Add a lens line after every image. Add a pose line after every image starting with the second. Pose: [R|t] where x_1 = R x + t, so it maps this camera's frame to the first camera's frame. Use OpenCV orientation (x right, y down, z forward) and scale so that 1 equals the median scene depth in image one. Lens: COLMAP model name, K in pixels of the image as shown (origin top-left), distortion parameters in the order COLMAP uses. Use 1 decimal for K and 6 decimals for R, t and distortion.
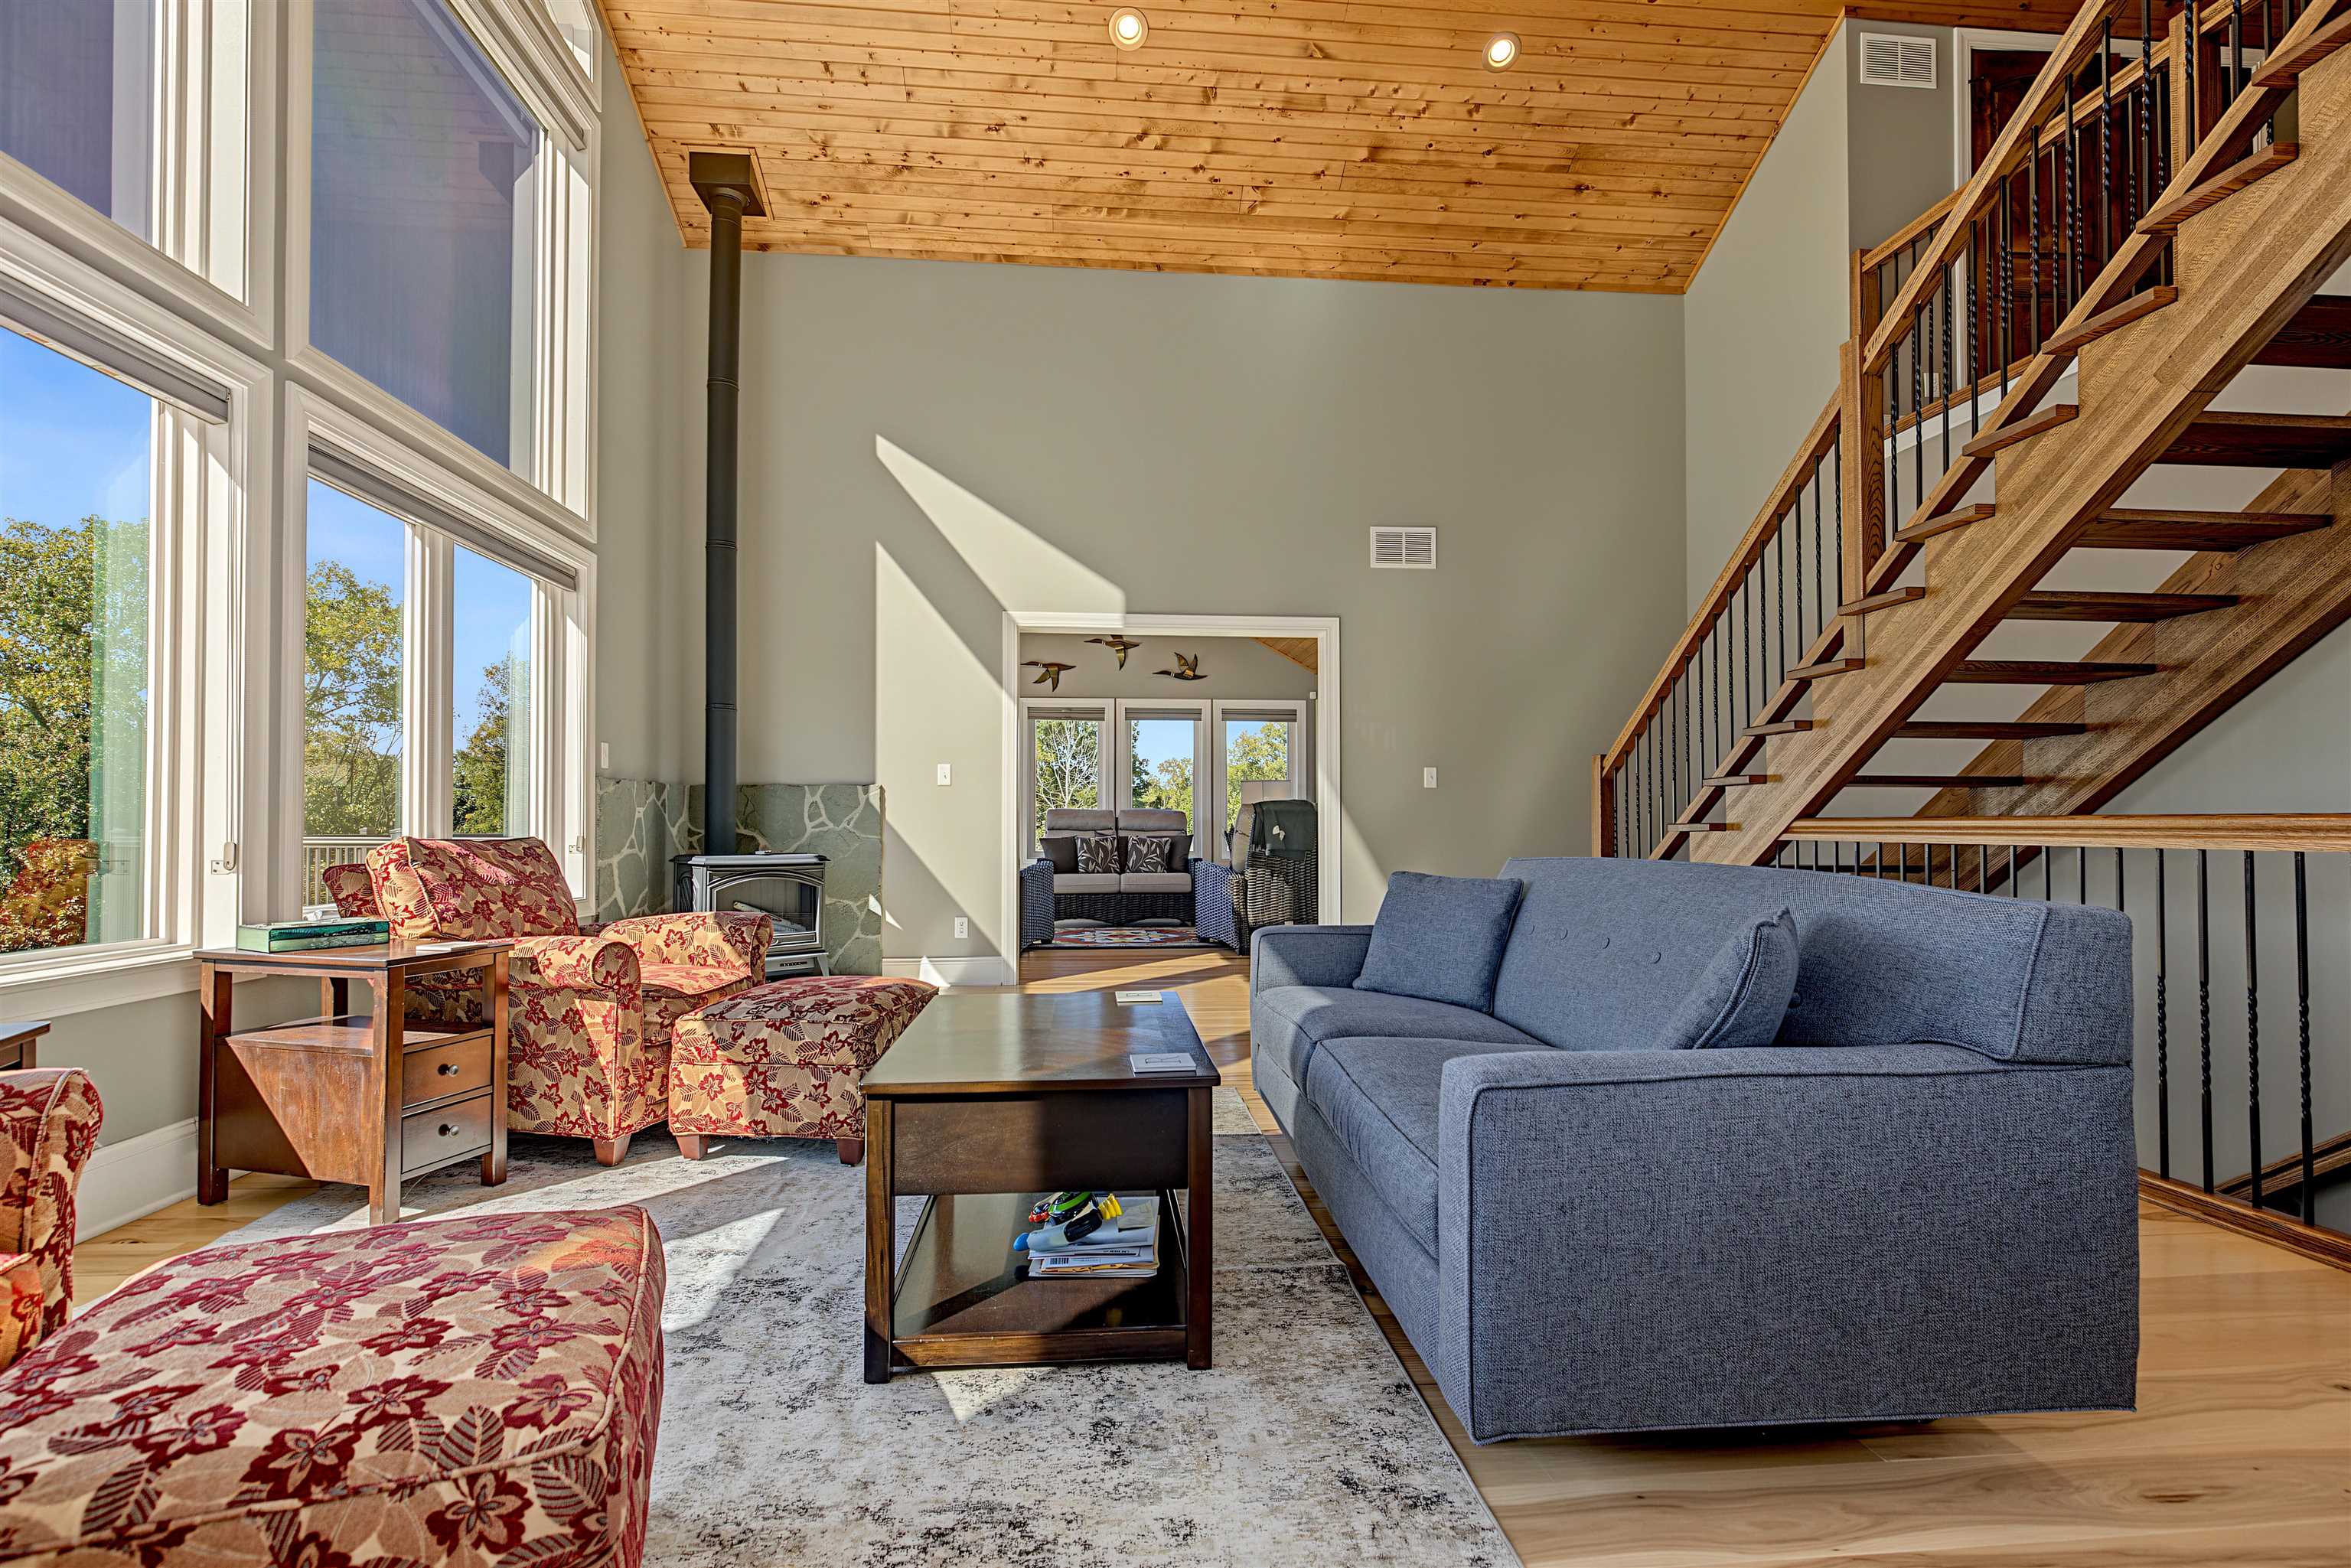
lens RADIAL K [[1076.8, 0, 1169.7], [0, 1076.8, 799.0], [0, 0, 1]] dist [-0.001127, 0.000915]
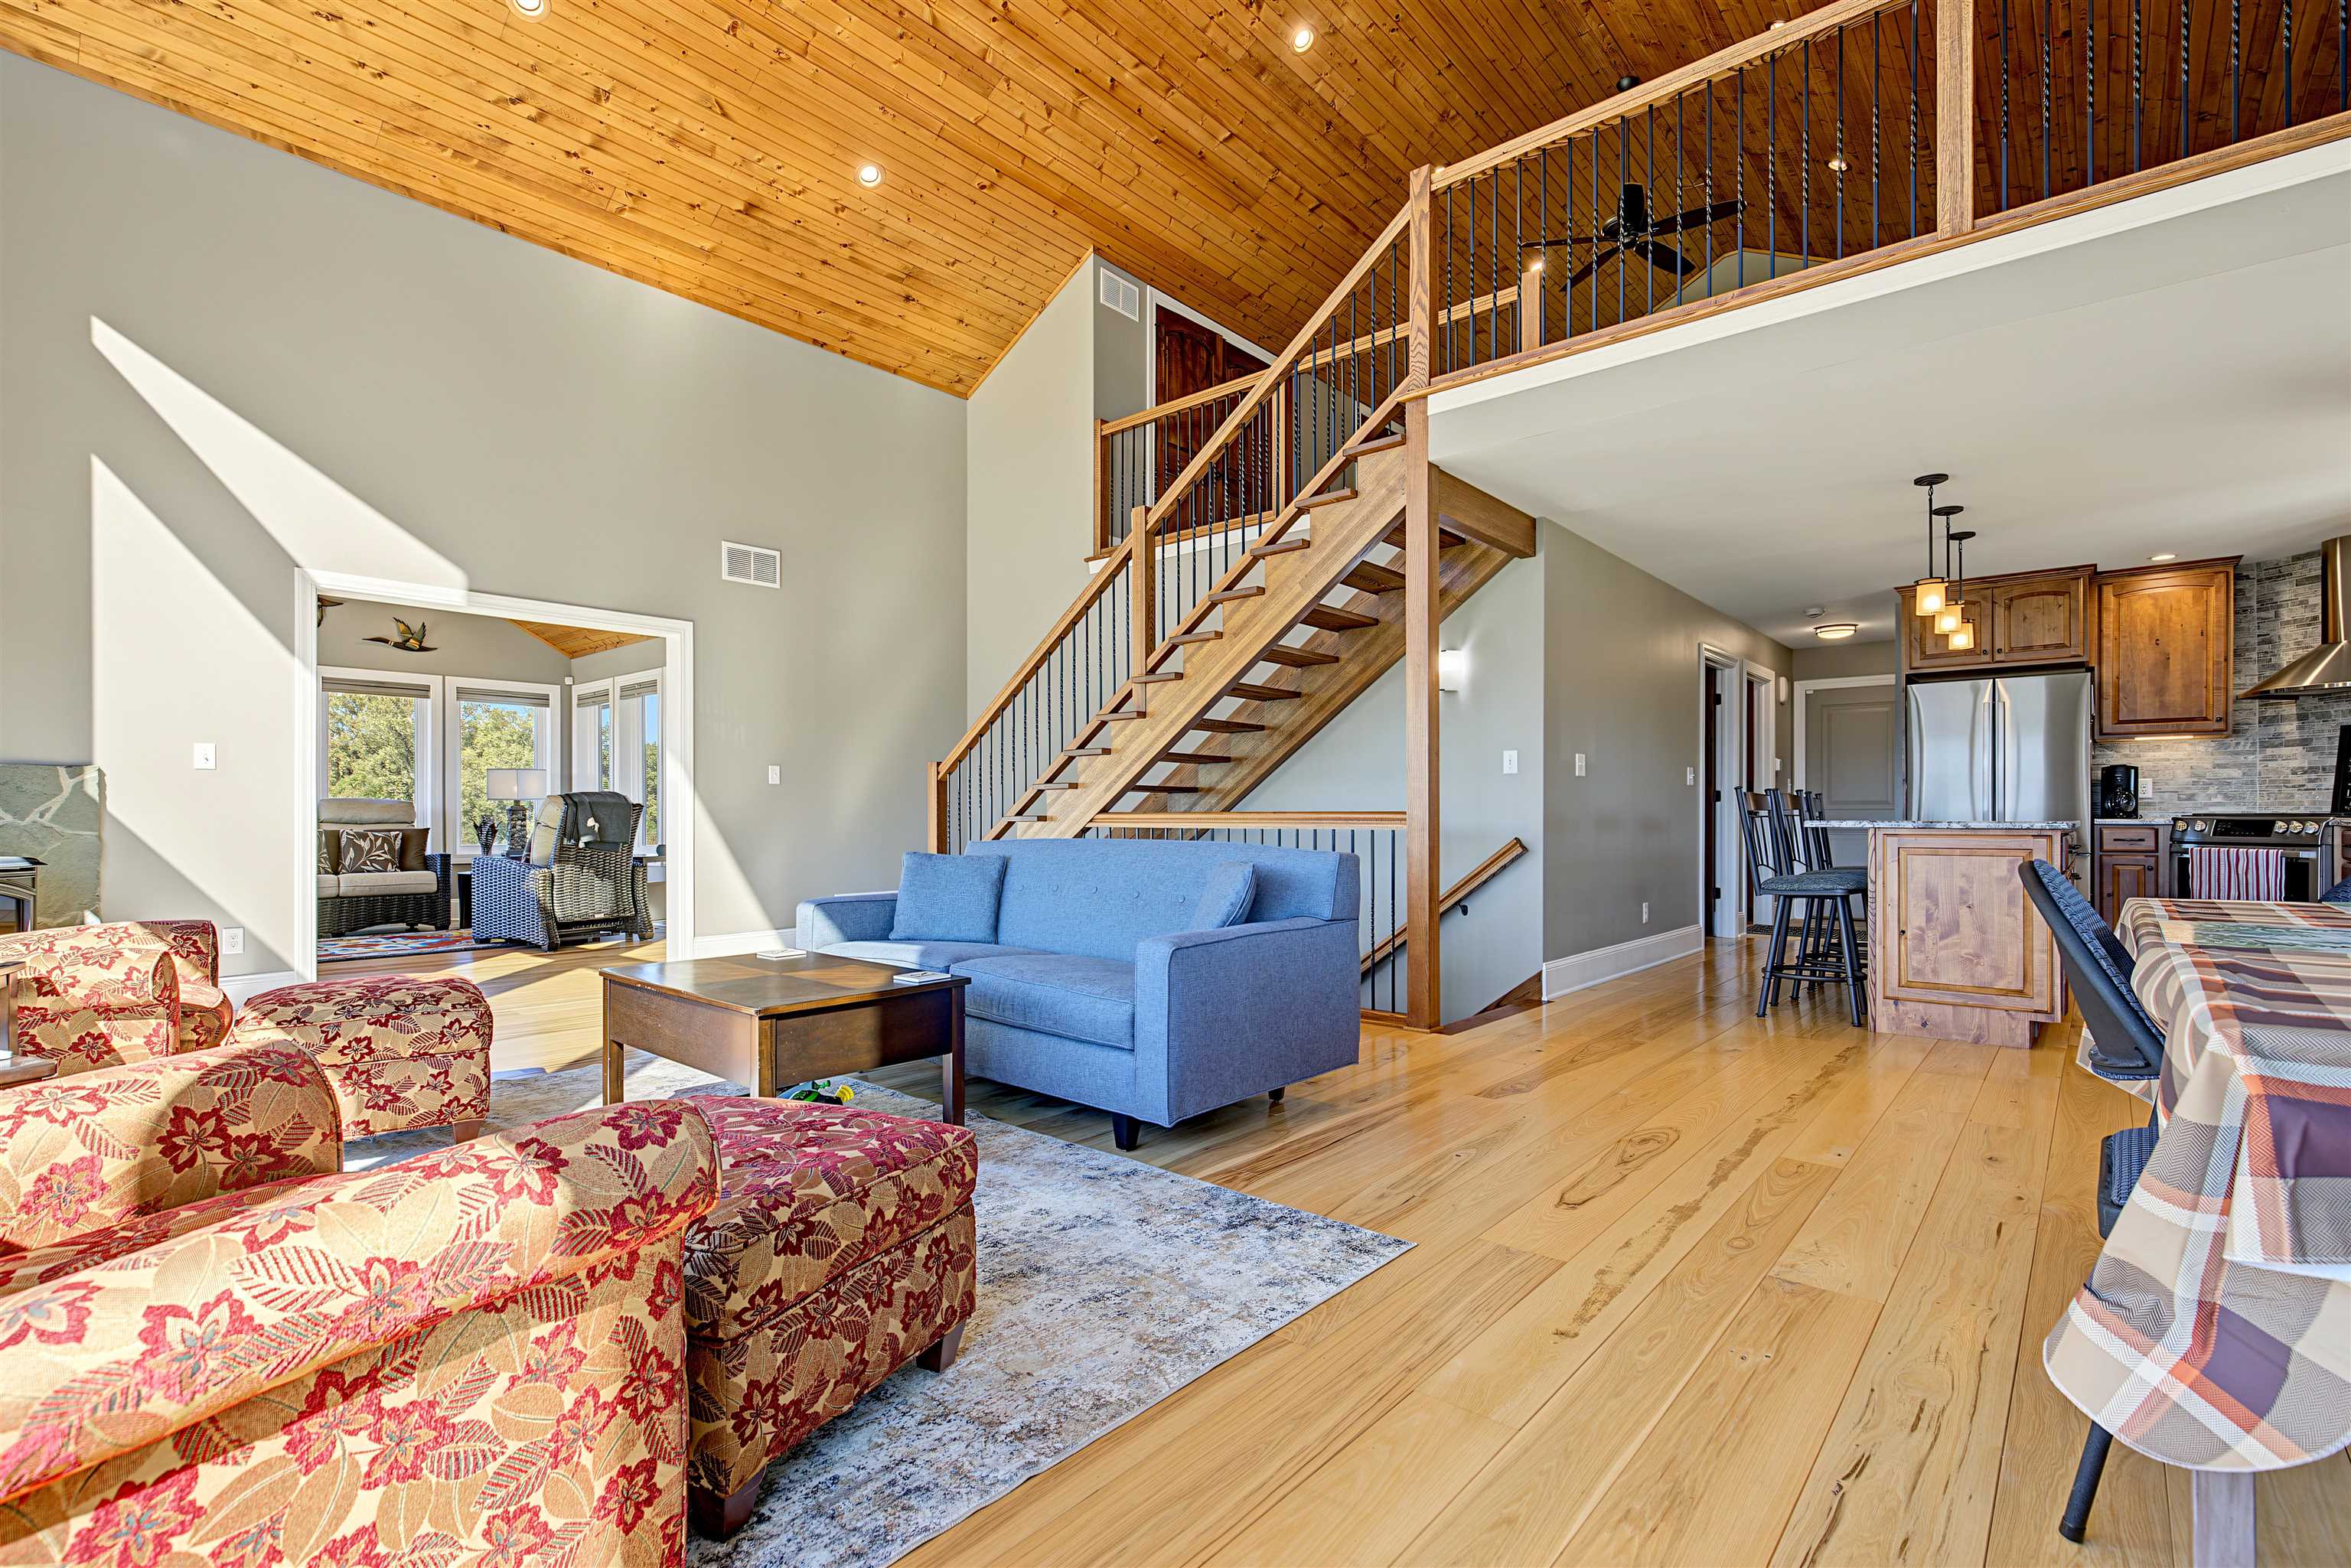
lens RADIAL K [[1076.8, 0, 1169.7], [0, 1076.8, 799.0], [0, 0, 1]] dist [-0.001127, 0.000915]
pose [[0.721451, 0.010627, 0.692384, -0.275968], [-0.016420, 0.999864, 0.001763, -0.004009], [-0.692271, -0.012641, 0.721527, -0.110240]]
